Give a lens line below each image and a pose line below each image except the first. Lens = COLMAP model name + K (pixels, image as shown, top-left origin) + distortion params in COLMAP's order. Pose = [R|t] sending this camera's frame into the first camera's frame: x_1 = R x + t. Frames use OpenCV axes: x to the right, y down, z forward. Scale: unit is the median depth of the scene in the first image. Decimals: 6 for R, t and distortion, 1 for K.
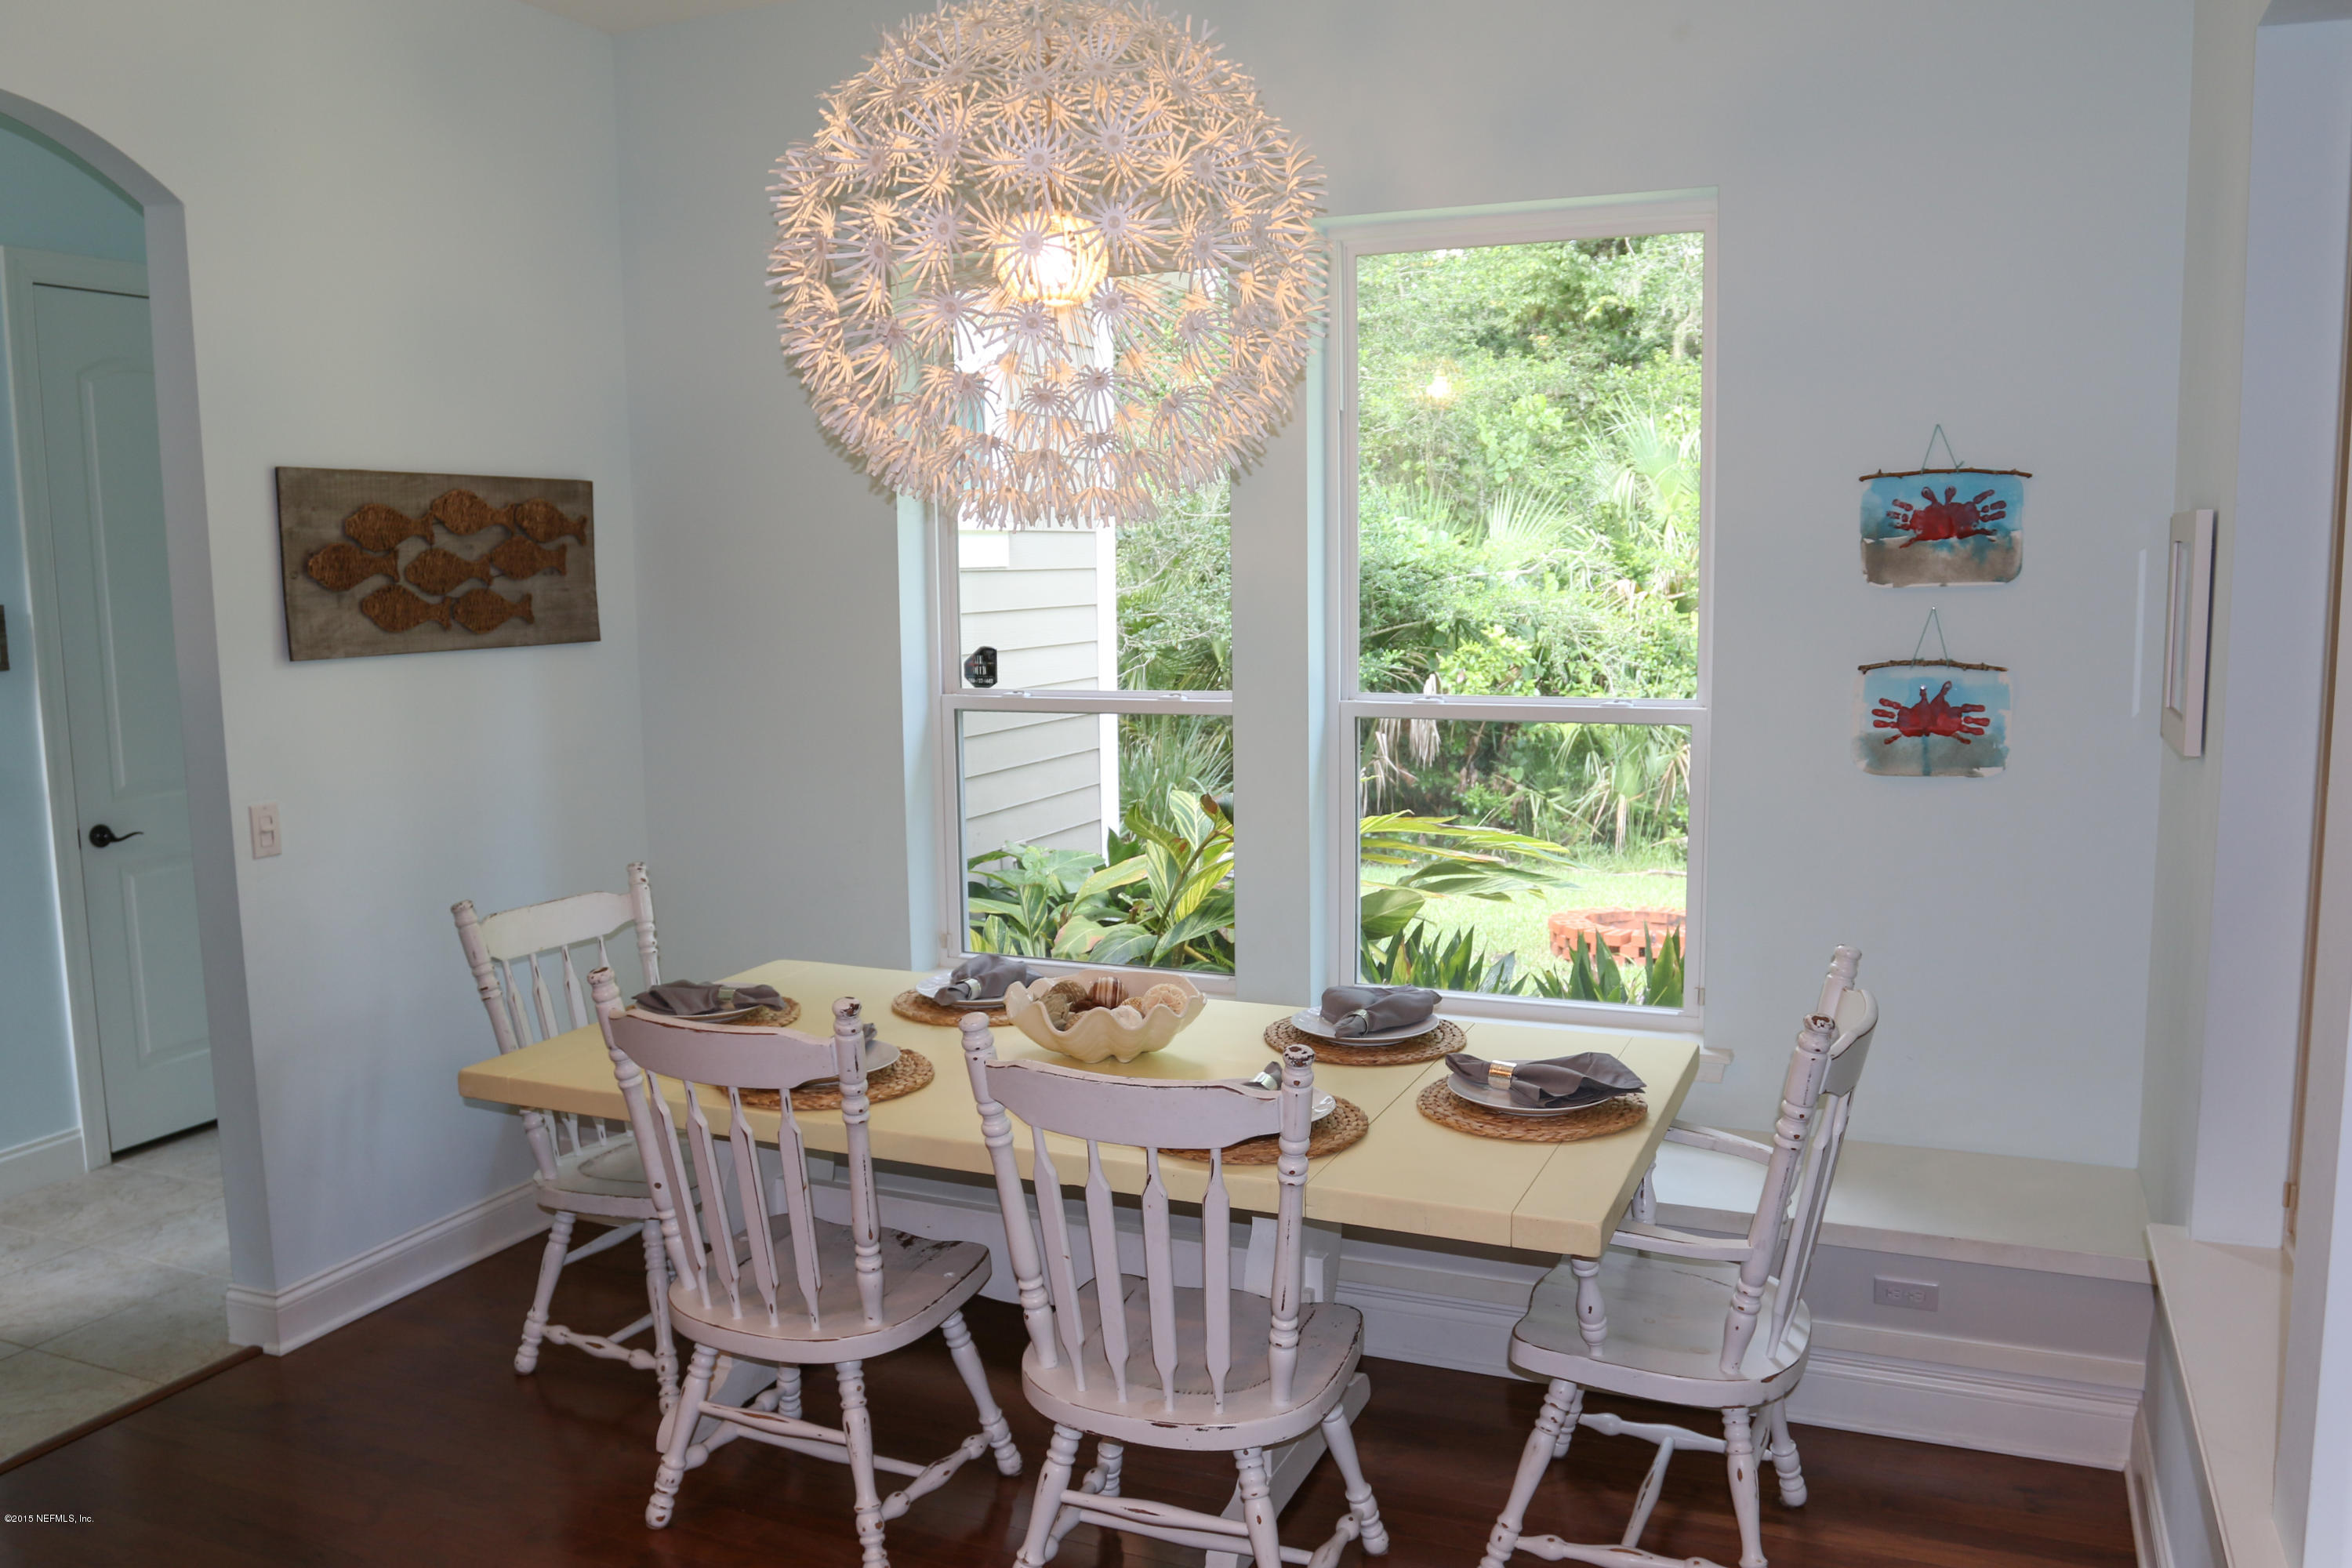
lens RADIAL K [[1813.6, 0, 1179.1], [0, 1813.6, 785.7], [0, 0, 1]] dist [-0.068583, 0.004800]
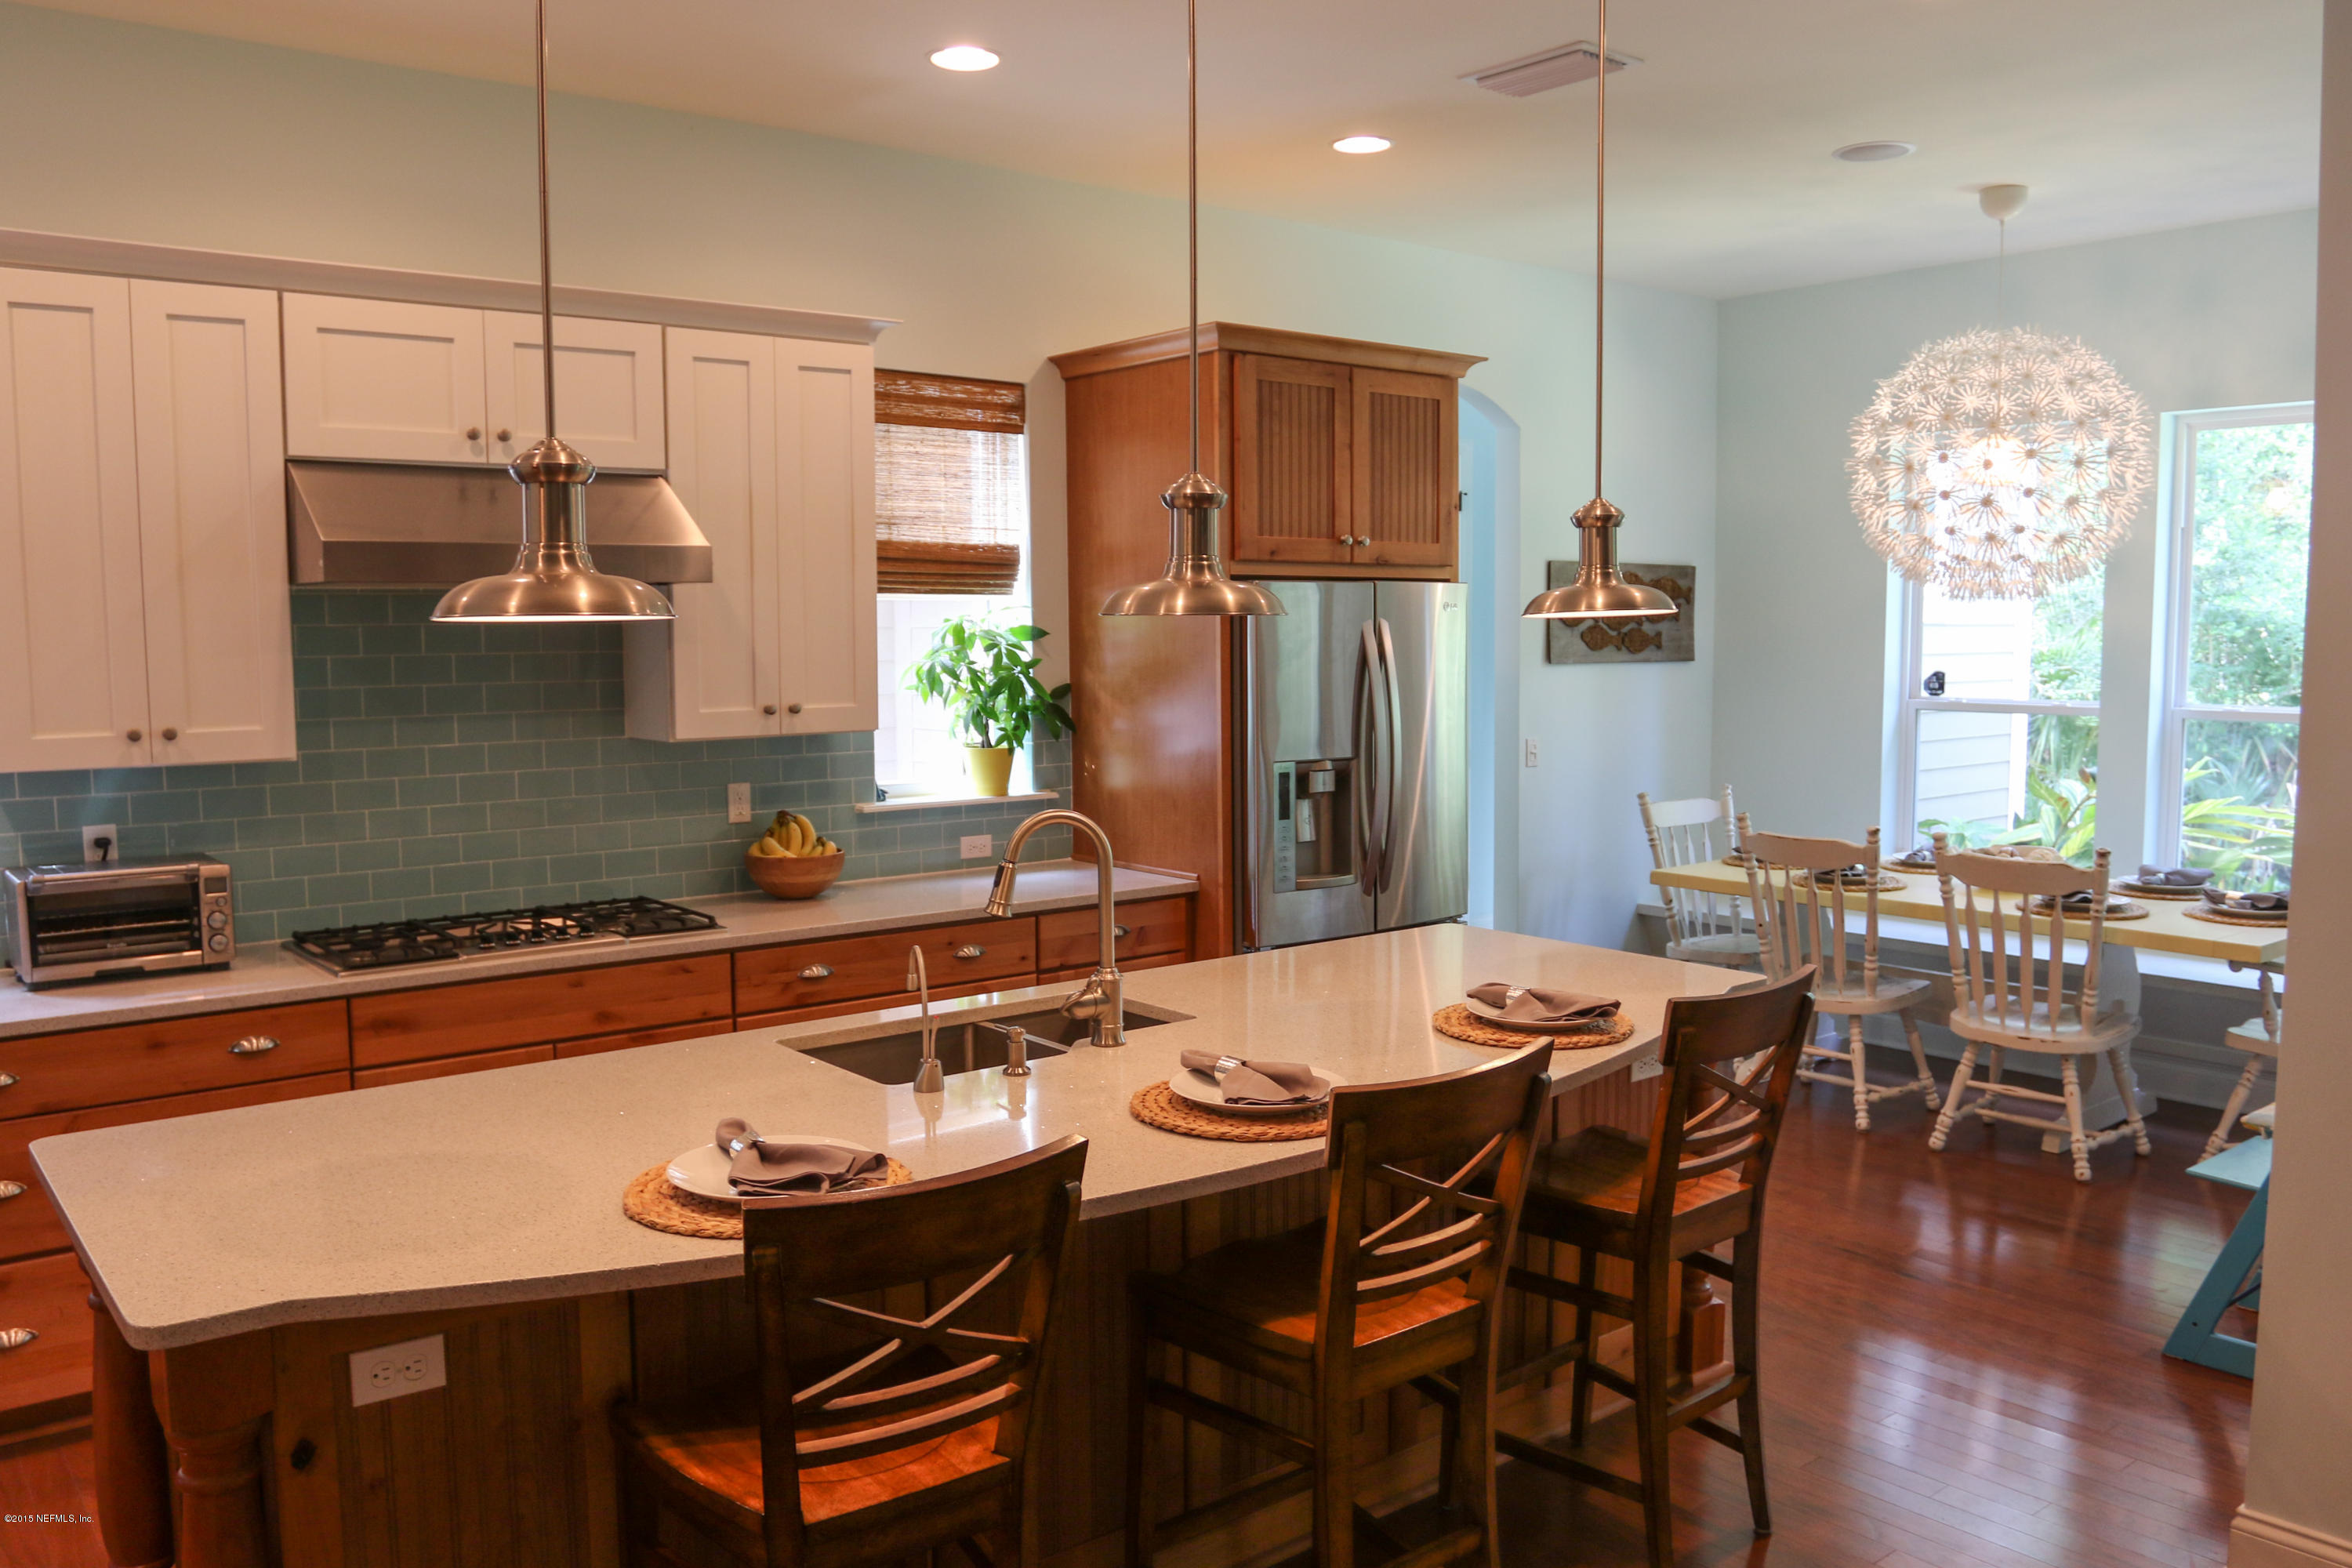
lens RADIAL K [[1813.6, 0, 1172.4], [0, 1813.6, 788.7], [0, 0, 1]] dist [-0.068583, 0.004800]
pose [[0.884227, 0.054379, -0.463881, 0.037802], [-0.066329, 0.997753, -0.009470, 0.094439], [0.462323, 0.039143, 0.885847, -0.772922]]
